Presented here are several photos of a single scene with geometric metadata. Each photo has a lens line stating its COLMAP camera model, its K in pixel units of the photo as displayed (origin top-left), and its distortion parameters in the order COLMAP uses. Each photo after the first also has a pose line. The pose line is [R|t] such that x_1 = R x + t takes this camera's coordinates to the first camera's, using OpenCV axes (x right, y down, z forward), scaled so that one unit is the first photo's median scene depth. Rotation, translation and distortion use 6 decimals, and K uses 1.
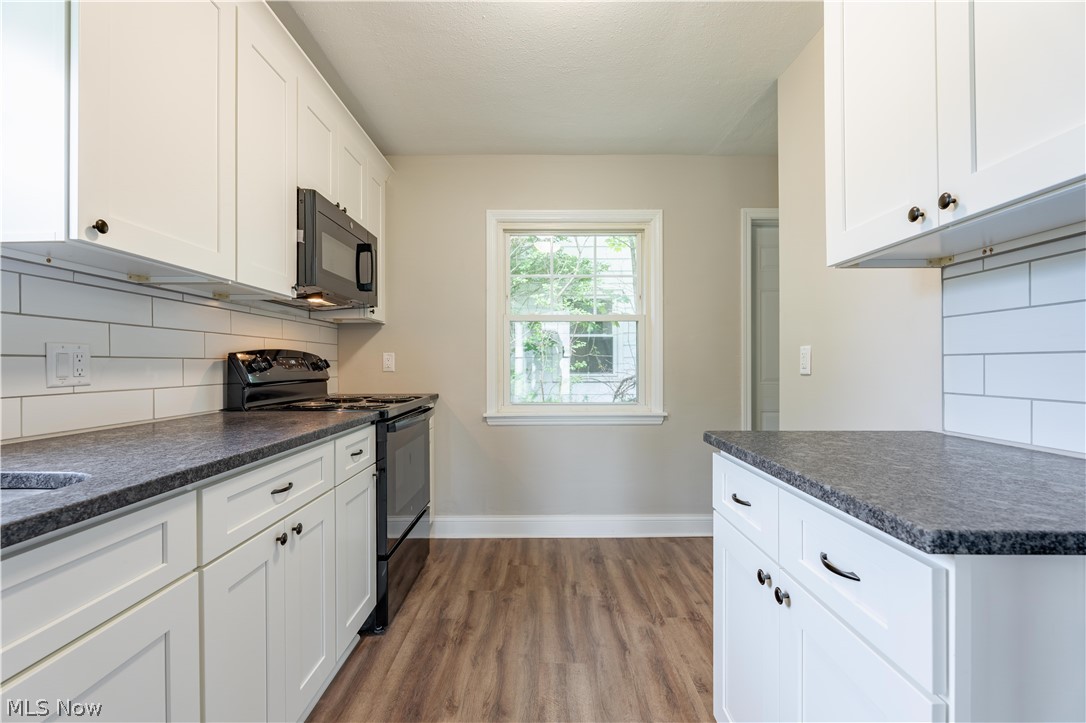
lens RADIAL K [[473.7, 0, 544.7], [0, 473.7, 362.5], [0, 0, 1]] dist [-0.006174, 0.000135]
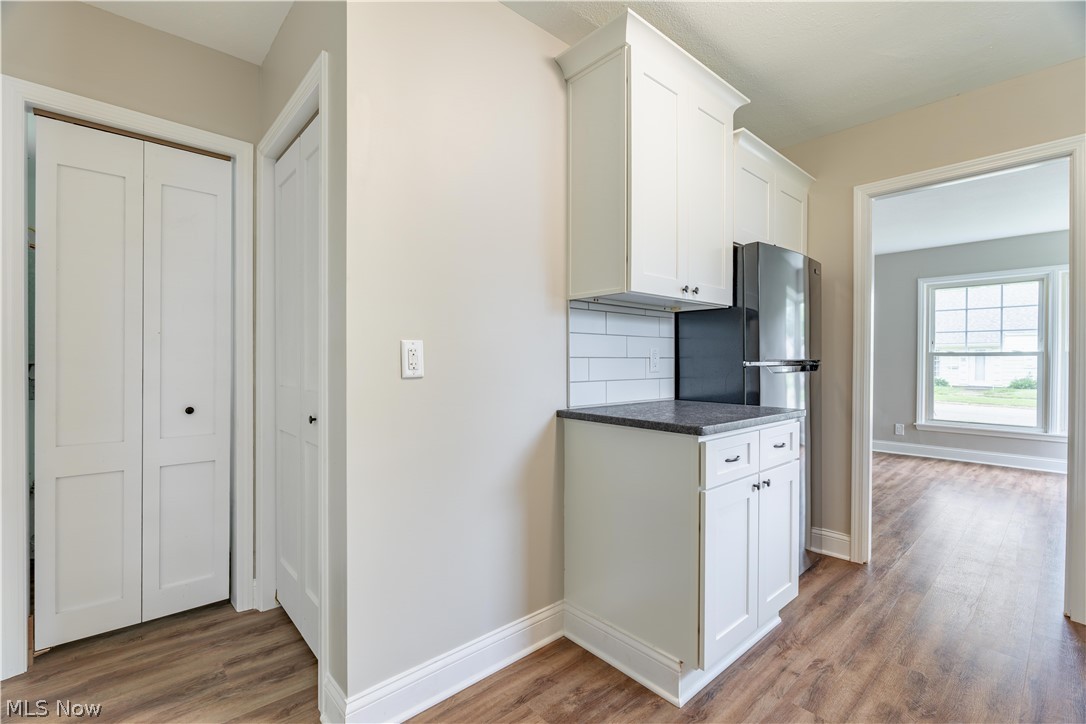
lens RADIAL K [[473.7, 0, 538.9], [0, 473.7, 360.6], [0, 0, 1]] dist [-0.006174, 0.000135]
pose [[-0.659964, -0.000431, 0.751297, -0.150441], [-0.003901, 0.999988, -0.002854, -0.000279], [-0.751287, -0.004815, -0.659958, 1.324182]]
